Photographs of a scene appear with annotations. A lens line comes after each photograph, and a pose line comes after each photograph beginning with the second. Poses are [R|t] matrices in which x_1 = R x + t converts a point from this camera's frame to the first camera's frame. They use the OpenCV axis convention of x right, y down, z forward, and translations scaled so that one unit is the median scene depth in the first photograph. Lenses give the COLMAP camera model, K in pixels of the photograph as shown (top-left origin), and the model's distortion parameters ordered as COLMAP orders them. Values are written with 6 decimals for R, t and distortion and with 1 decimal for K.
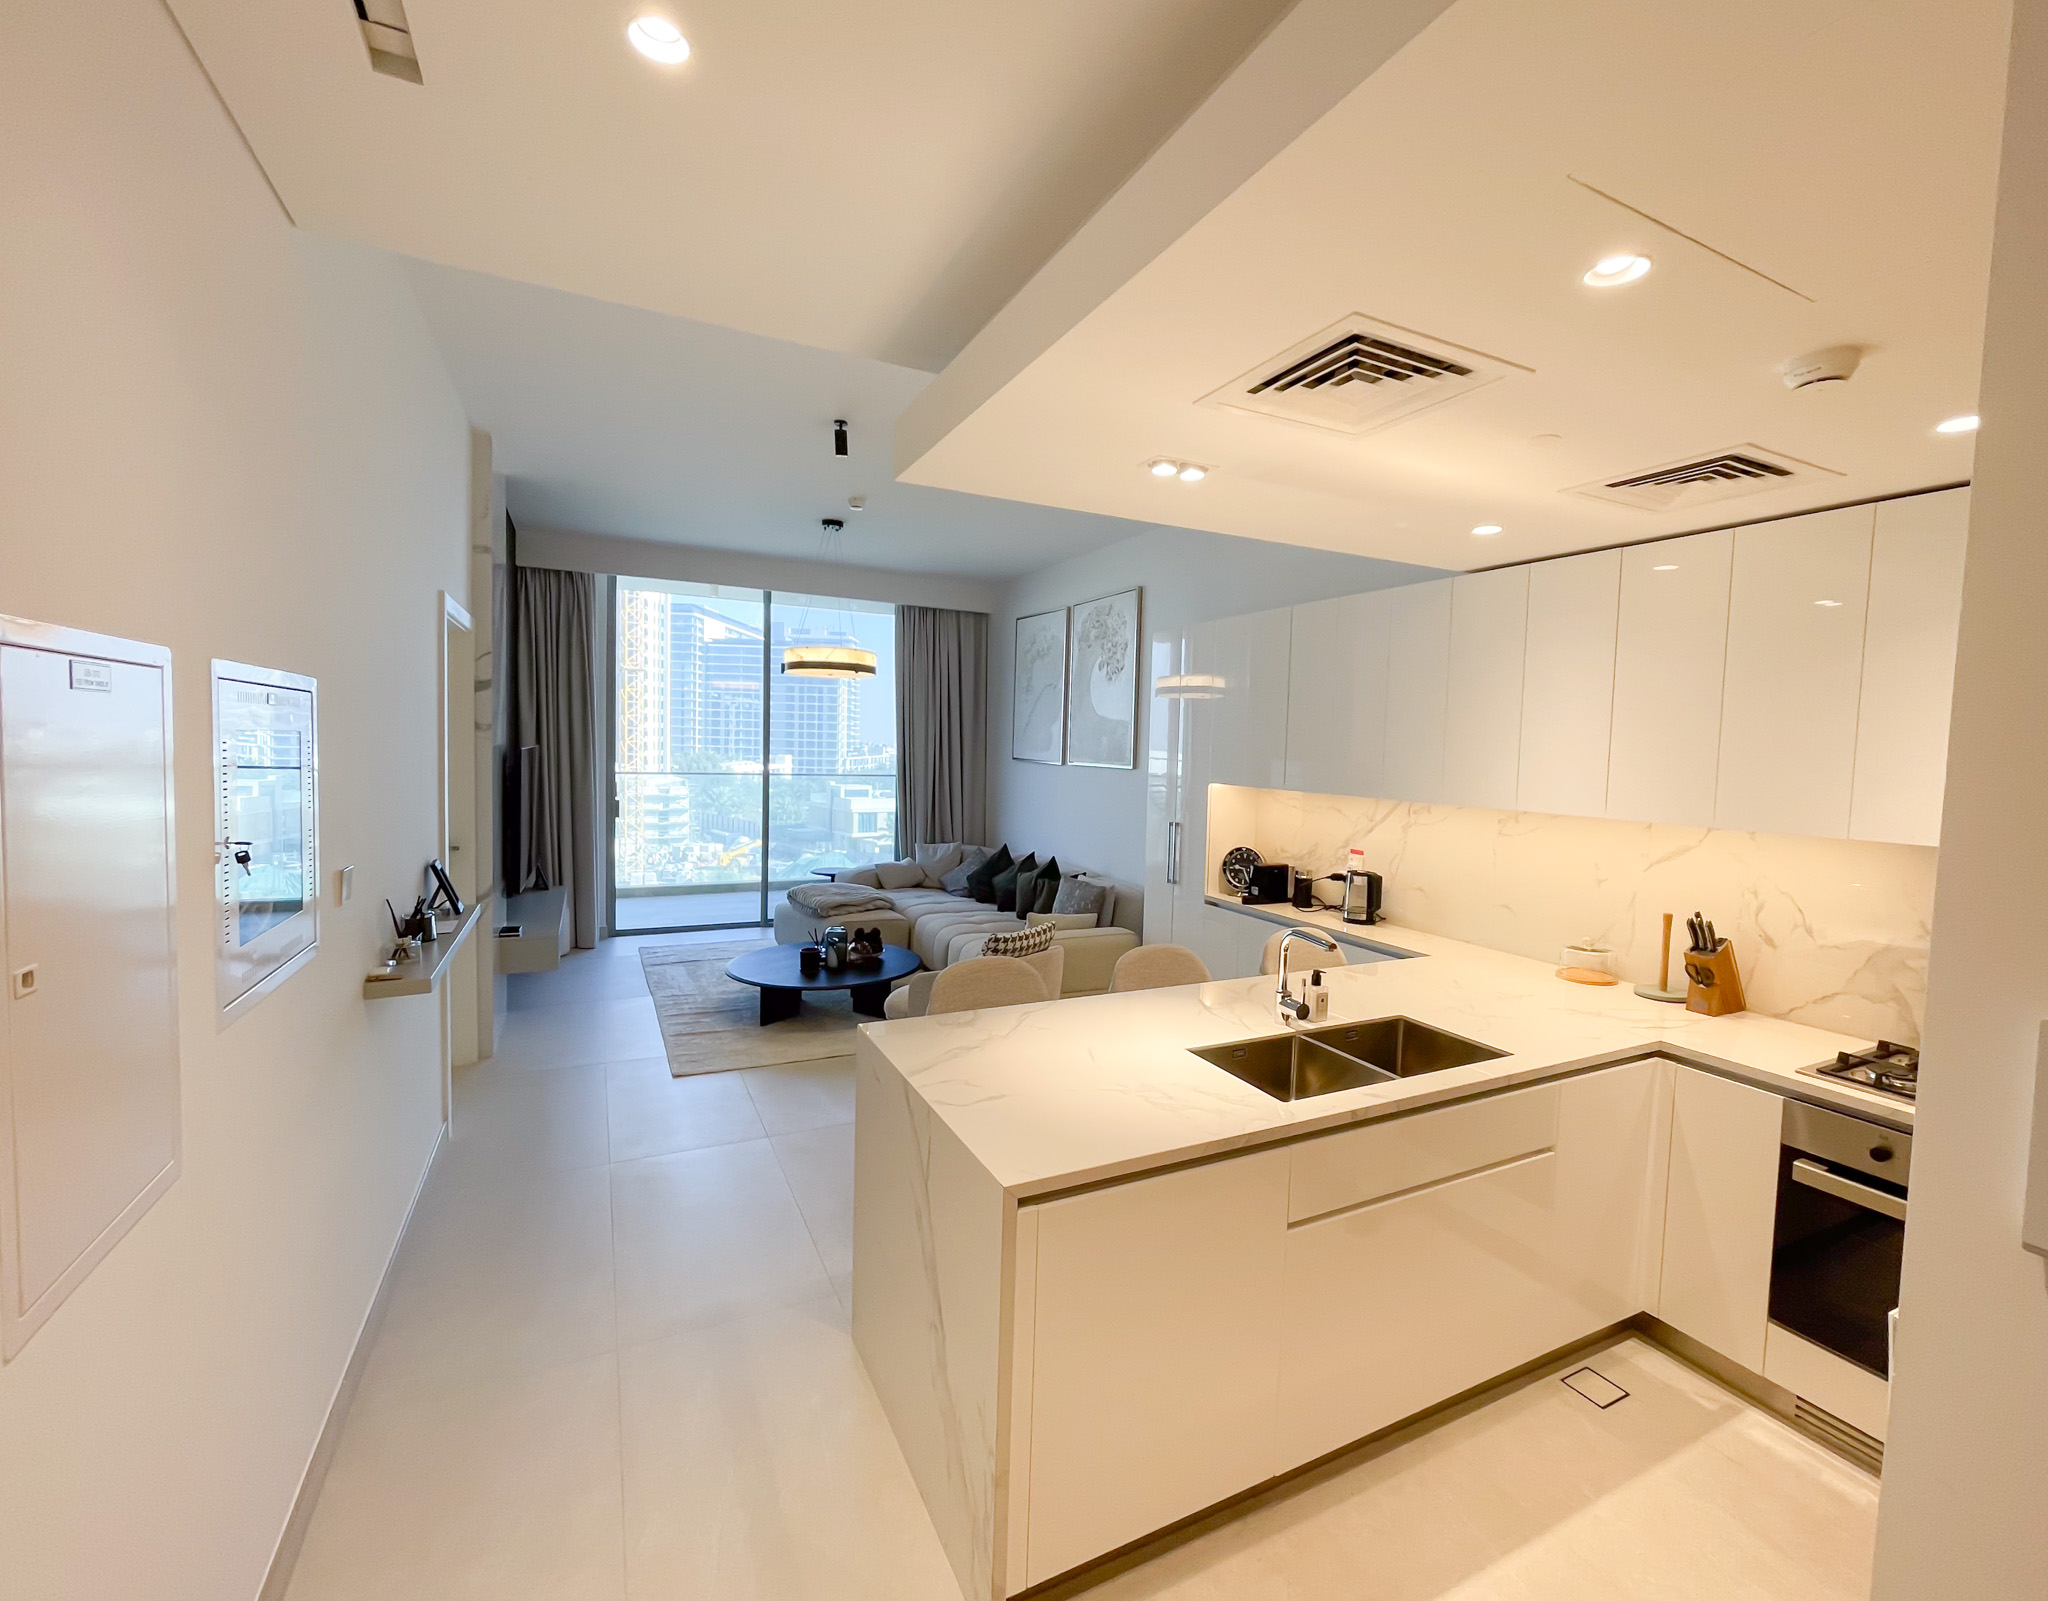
lens RADIAL K [[899.4, 0, 1053.2], [0, 899.4, 801.7], [0, 0, 1]] dist [-0.000474, -0.000586]
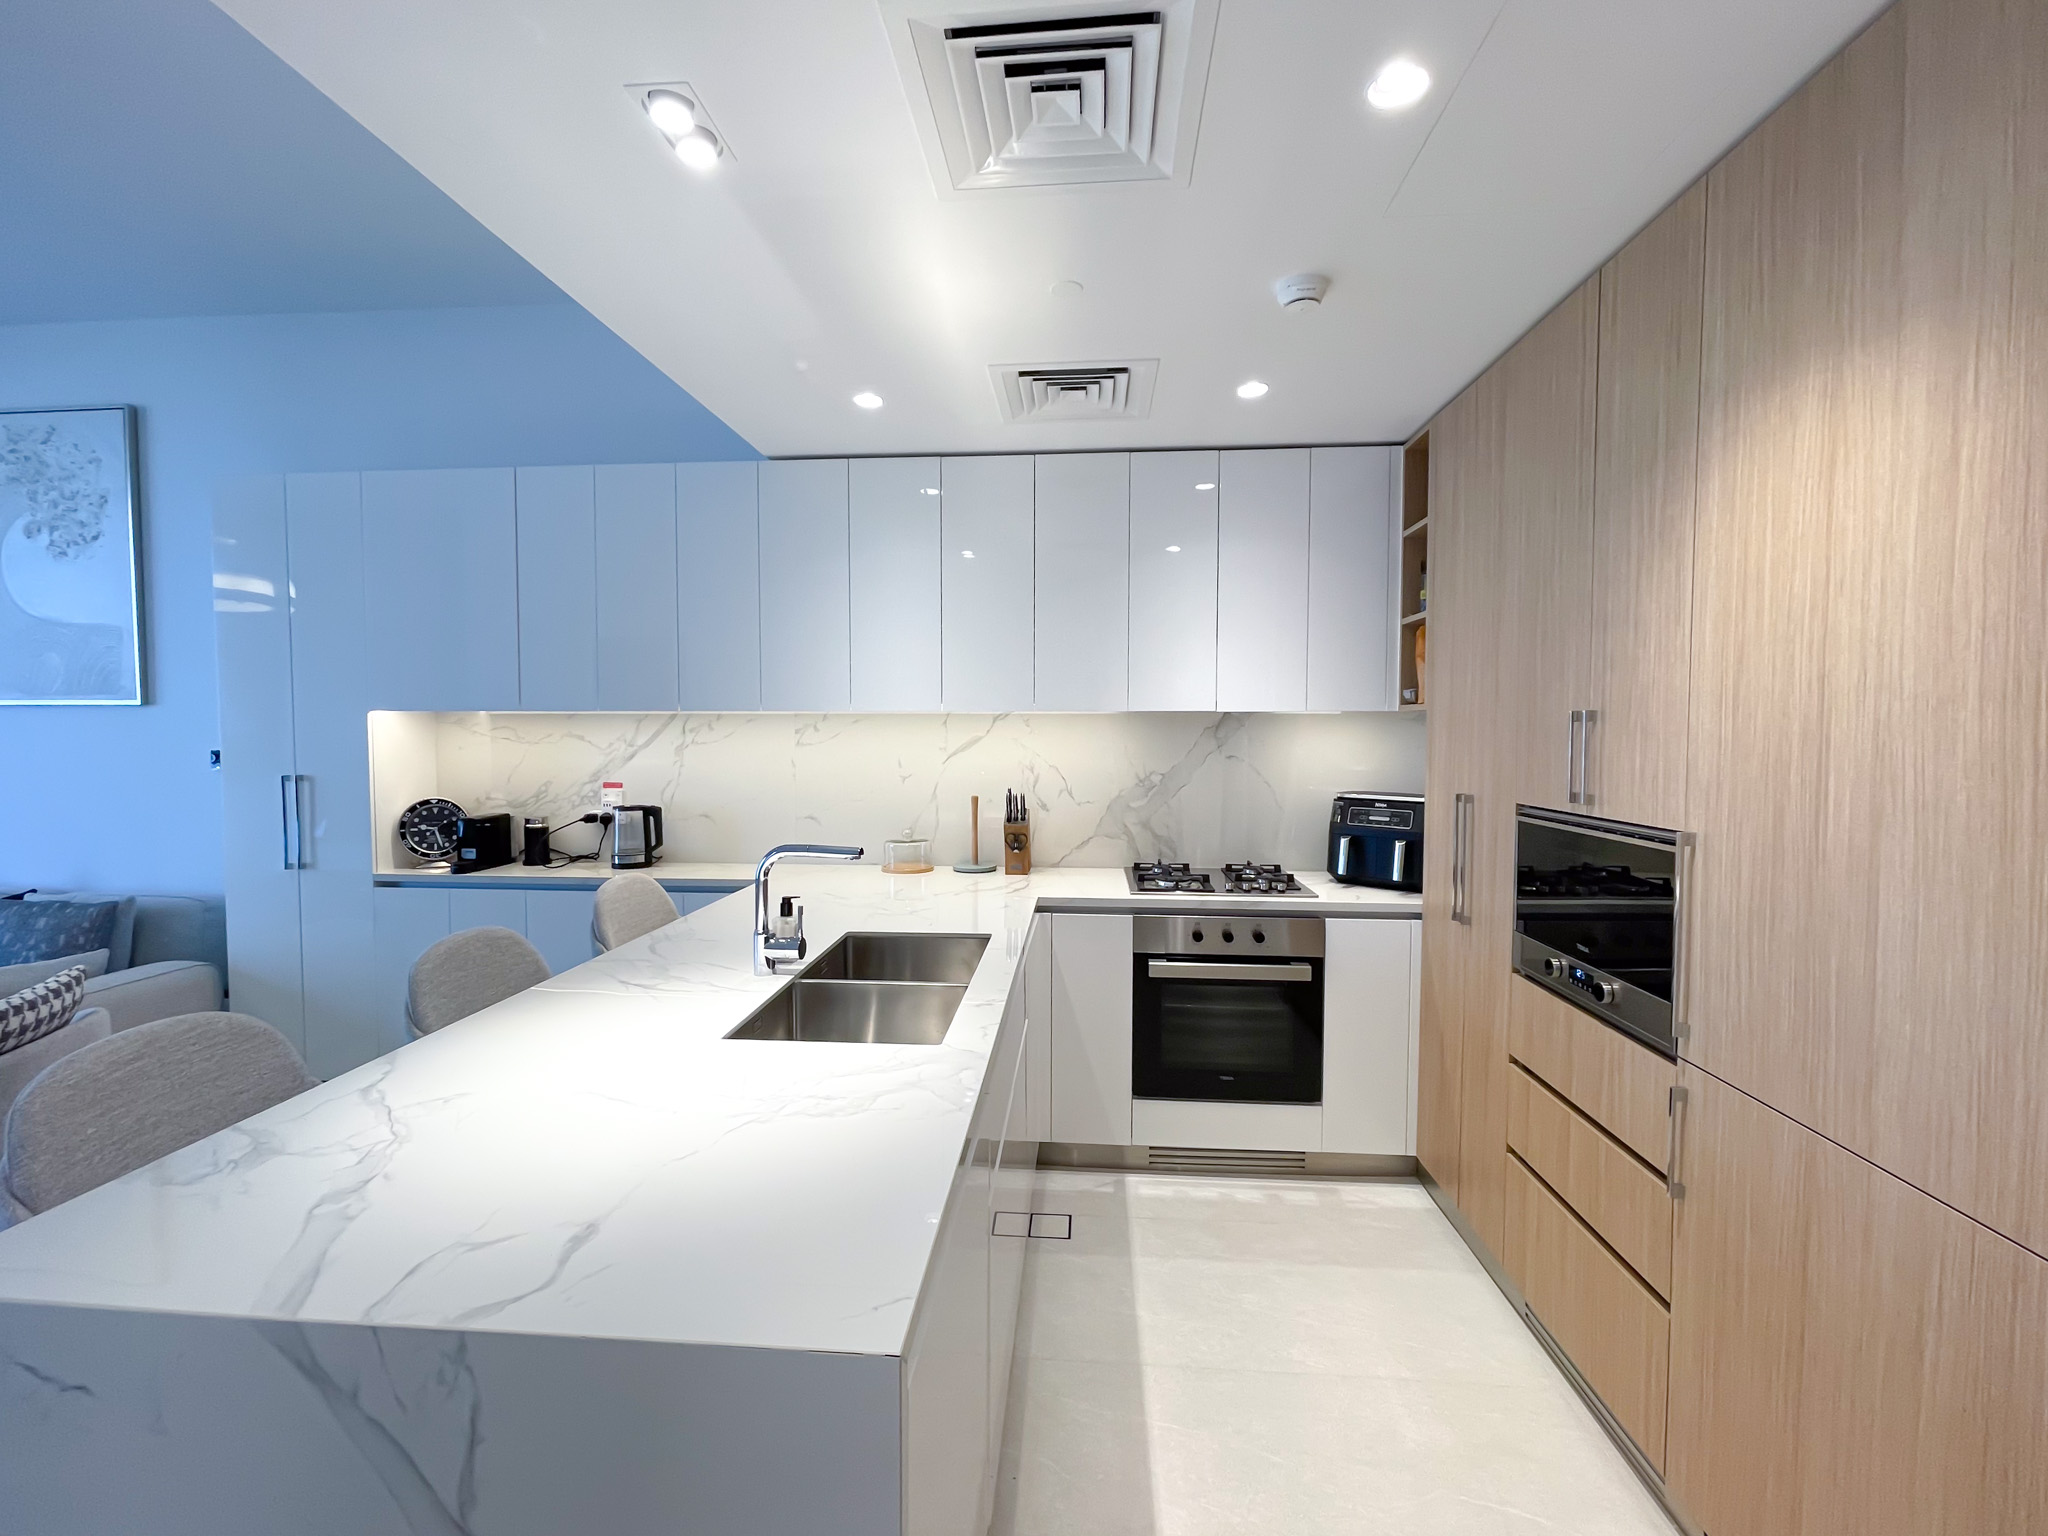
lens RADIAL K [[873.2, 0, 1022.6], [0, 873.2, 766.7], [0, 0, 1]] dist [-0.007791, 0.001333]
pose [[0.518375, -0.063138, 0.852819, -0.151671], [0.068928, 0.997111, 0.031923, 0.039785], [-0.852371, 0.042235, 0.521229, 0.263016]]
